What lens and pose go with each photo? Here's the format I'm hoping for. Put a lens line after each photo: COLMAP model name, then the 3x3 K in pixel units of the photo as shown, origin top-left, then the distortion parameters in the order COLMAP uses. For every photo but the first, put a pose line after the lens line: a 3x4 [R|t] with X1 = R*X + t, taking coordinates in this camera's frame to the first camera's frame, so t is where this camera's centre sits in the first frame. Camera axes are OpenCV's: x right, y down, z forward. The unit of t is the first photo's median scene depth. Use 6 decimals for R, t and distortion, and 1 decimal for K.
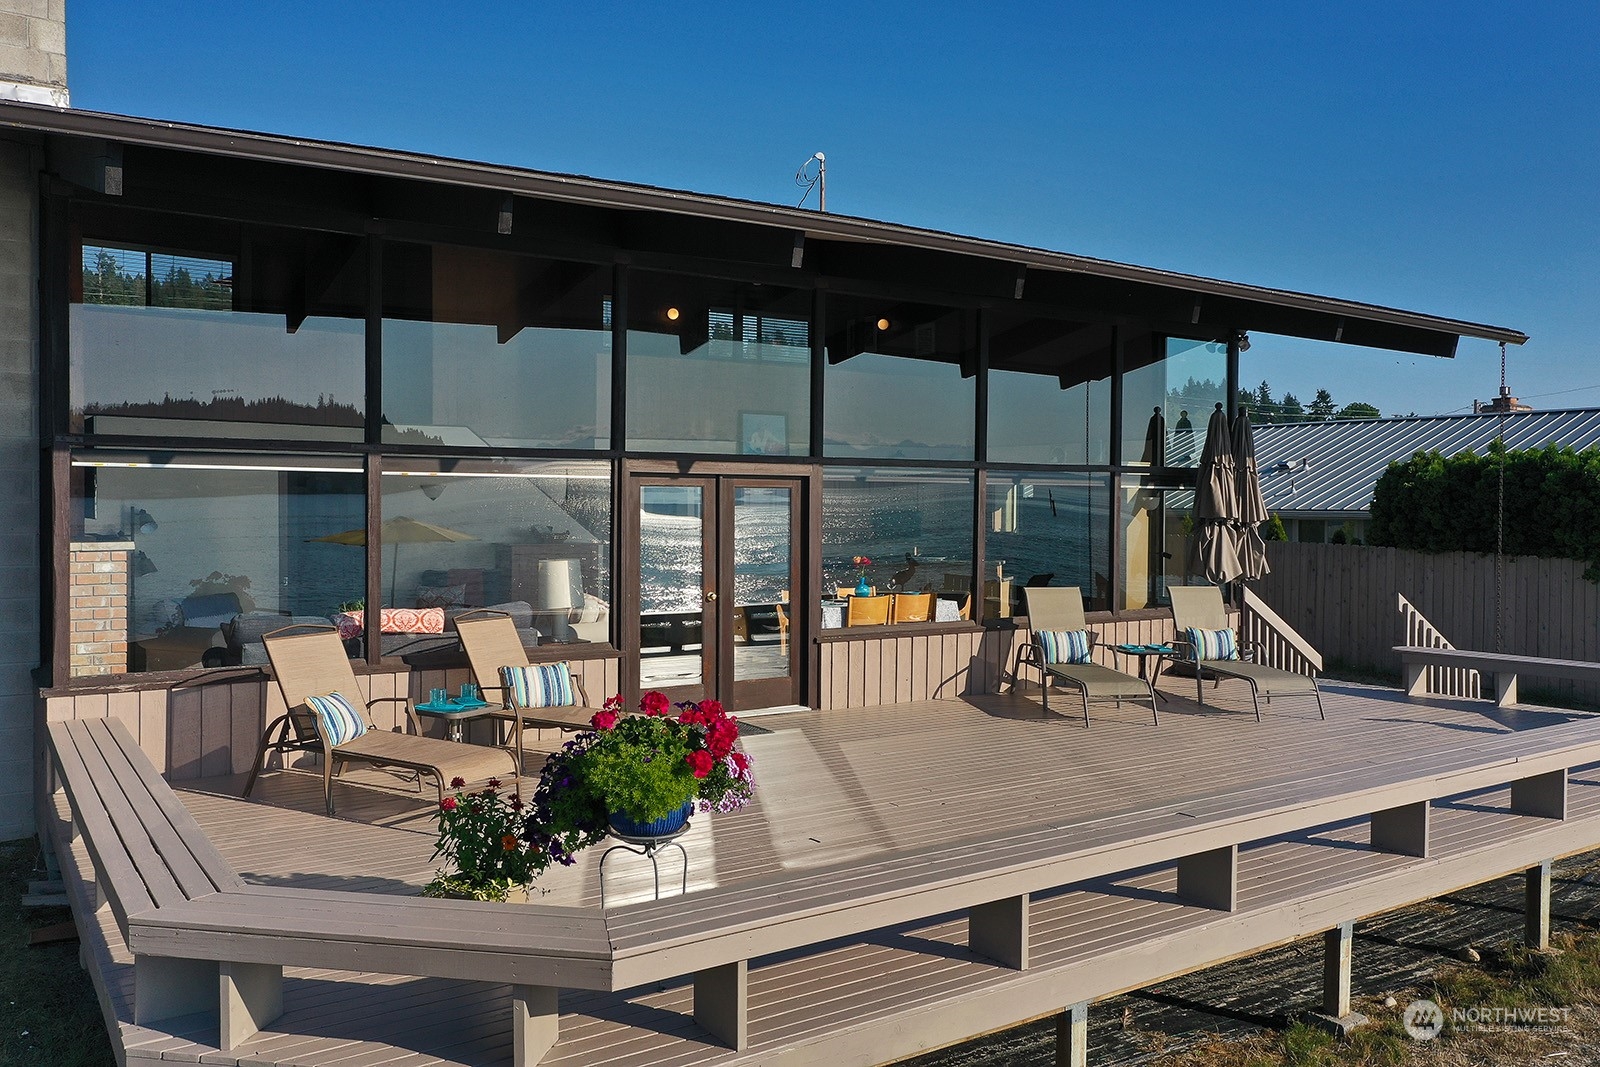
lens RADIAL K [[1272.1, 0, 800.0], [0, 1272.1, 533.5], [0, 0, 1]] dist [0.017720, 0.000855]
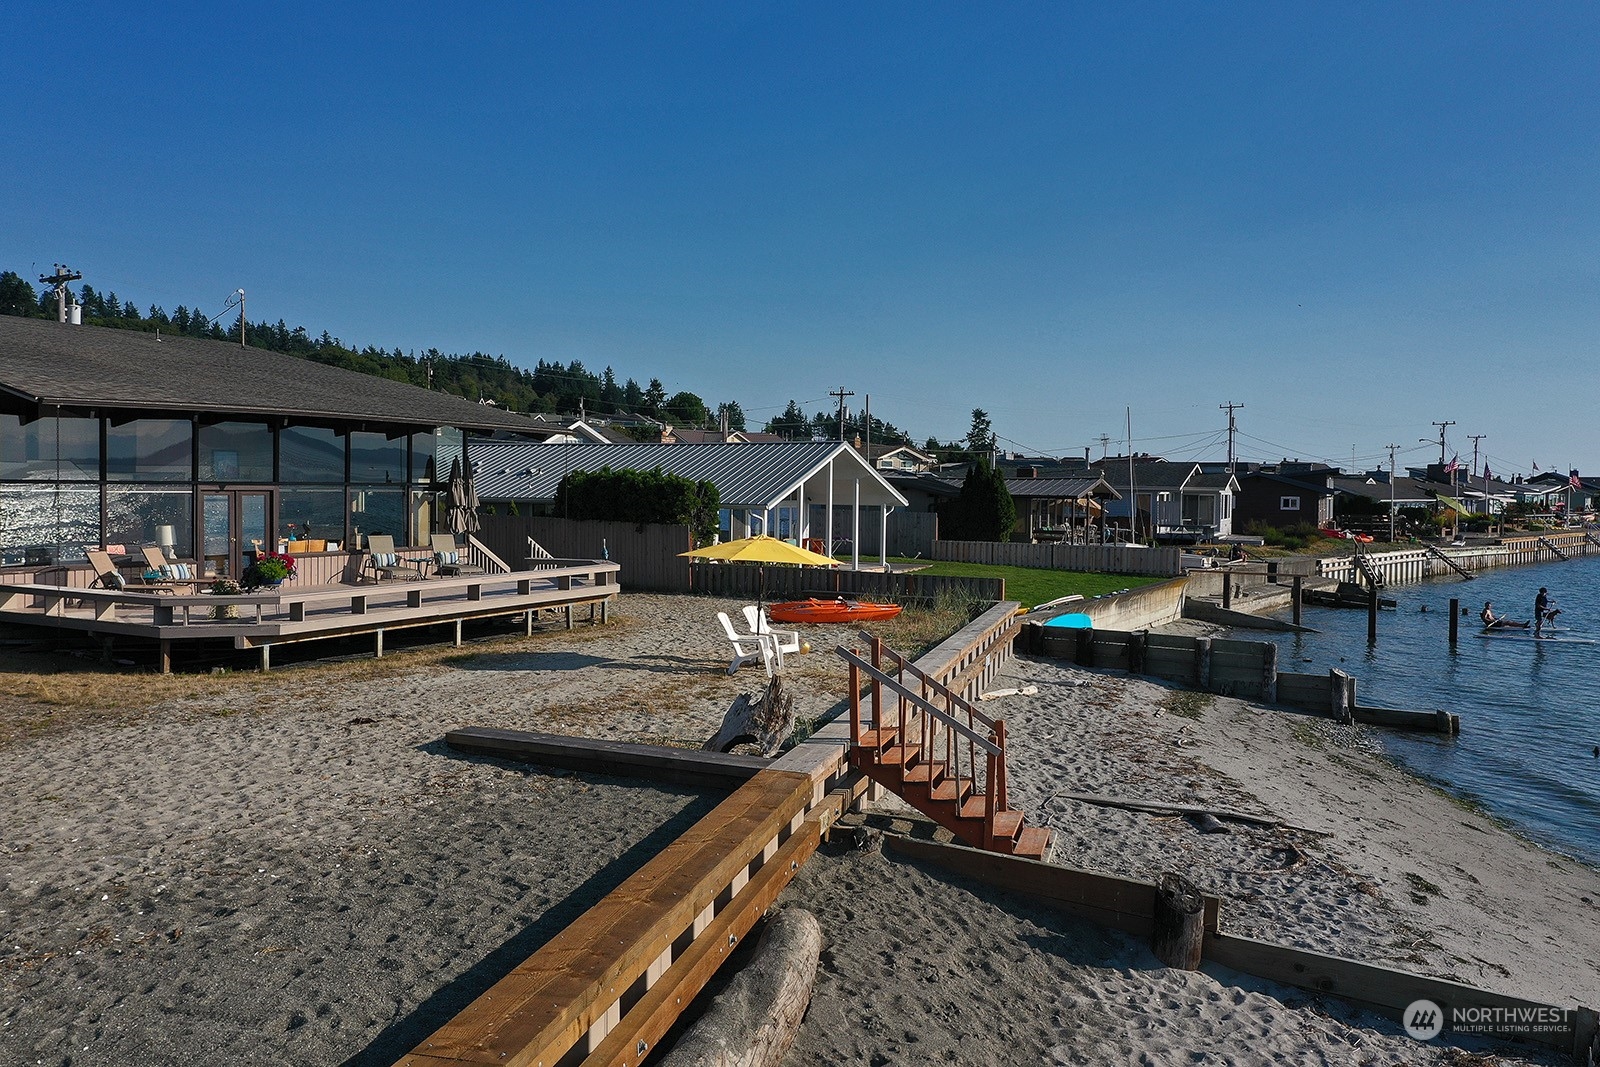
lens RADIAL K [[1272.1, 0, 800.0], [0, 1272.1, 533.5], [0, 0, 1]] dist [0.017720, 0.000855]
pose [[0.880542, -0.014453, 0.473748, -0.224815], [0.005555, 0.999781, 0.020176, -0.004816], [-0.473936, -0.015133, 0.880429, -1.385509]]
